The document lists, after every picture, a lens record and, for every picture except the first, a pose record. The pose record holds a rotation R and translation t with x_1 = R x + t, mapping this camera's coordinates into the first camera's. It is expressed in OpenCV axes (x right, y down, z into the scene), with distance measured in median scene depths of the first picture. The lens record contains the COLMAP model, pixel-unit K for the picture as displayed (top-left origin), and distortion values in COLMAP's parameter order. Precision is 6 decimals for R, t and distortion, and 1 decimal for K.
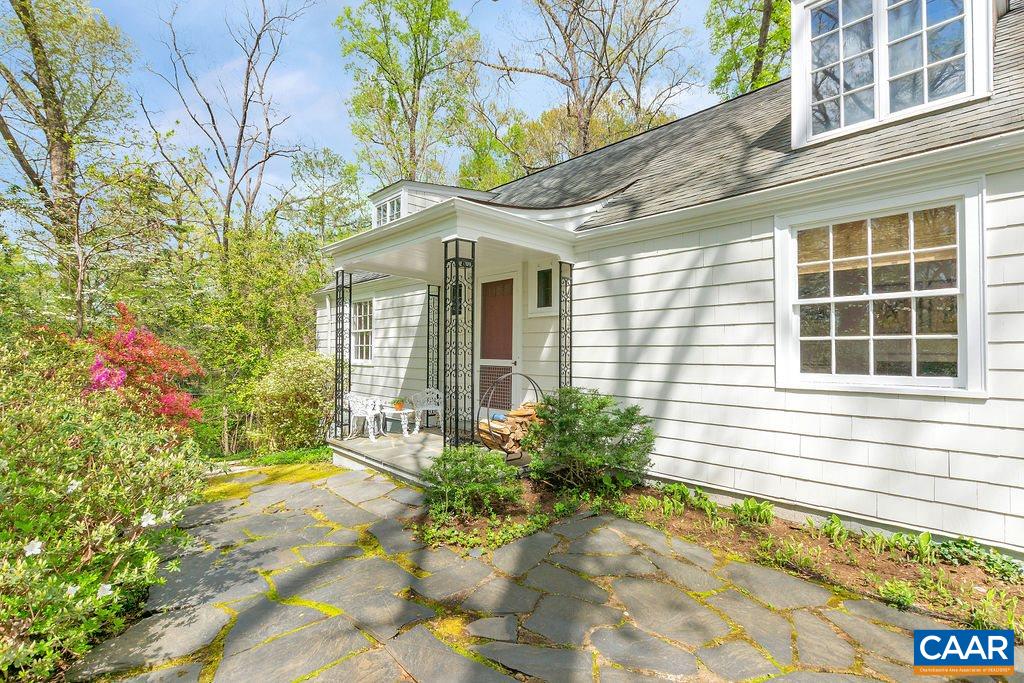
lens RADIAL K [[477.9, 0, 512.0], [0, 477.9, 341.5], [0, 0, 1]] dist [-0.000579, -0.000345]
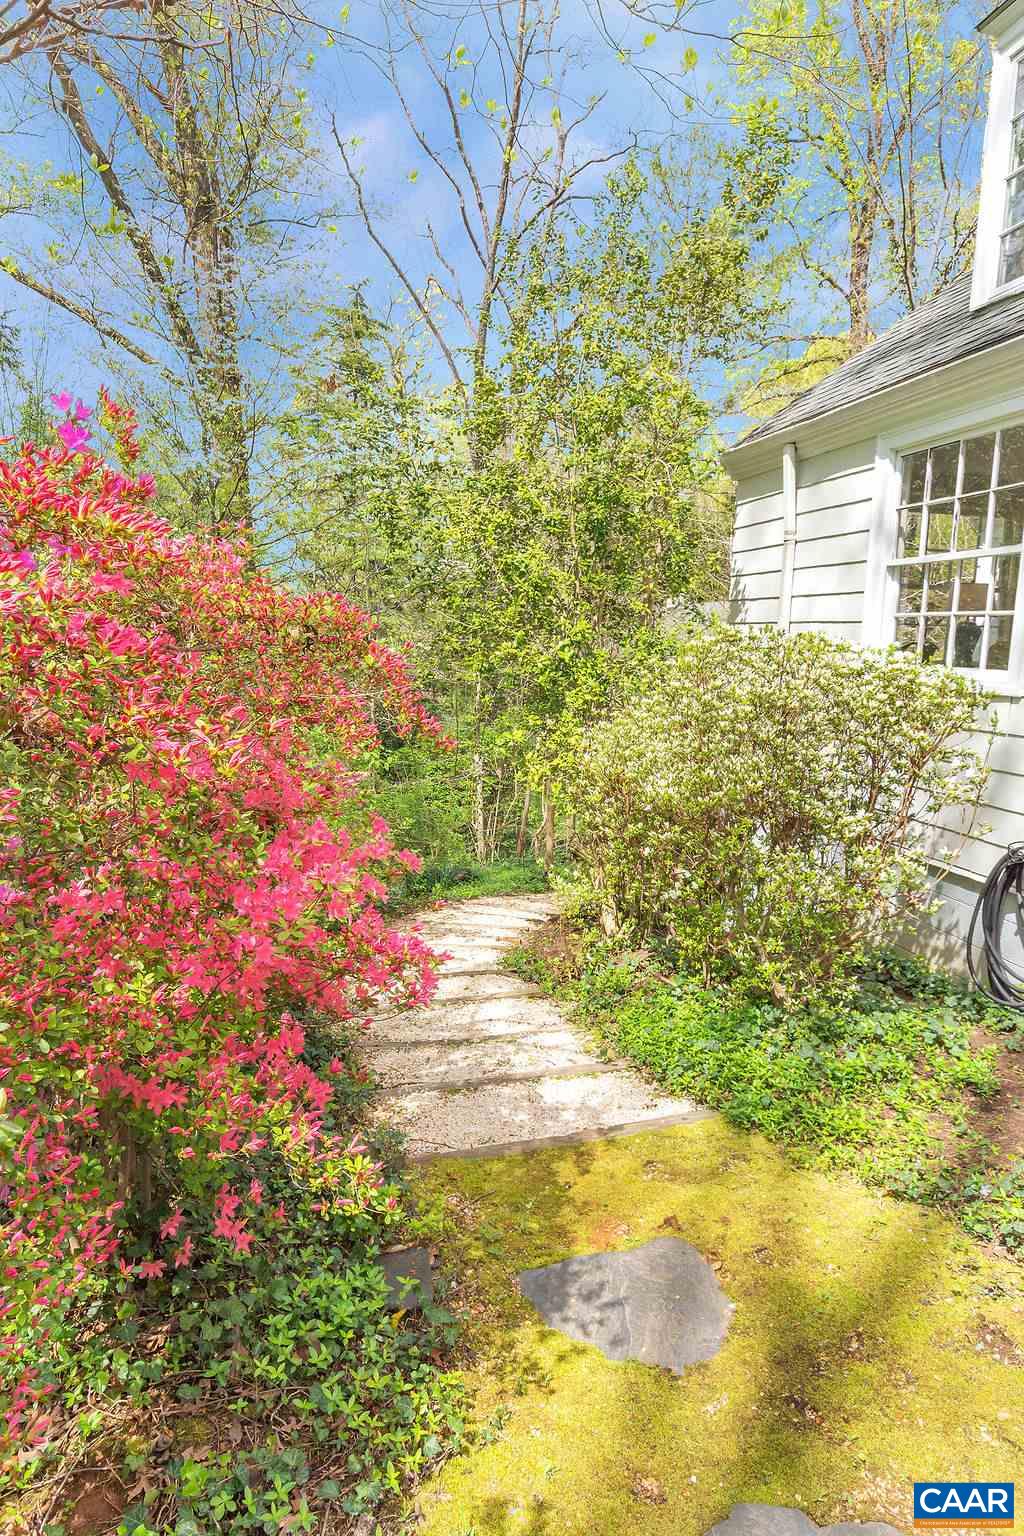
lens RADIAL K [[913.7, 0, 512.0], [0, 913.7, 768.0], [0, 0, 1]] dist [0.000069, 0.000021]
pose [[0.879837, 0.085951, -0.467439, -0.272324], [-0.011289, 0.987013, 0.160241, 0.012952], [0.475141, -0.135709, 0.869382, 0.420878]]
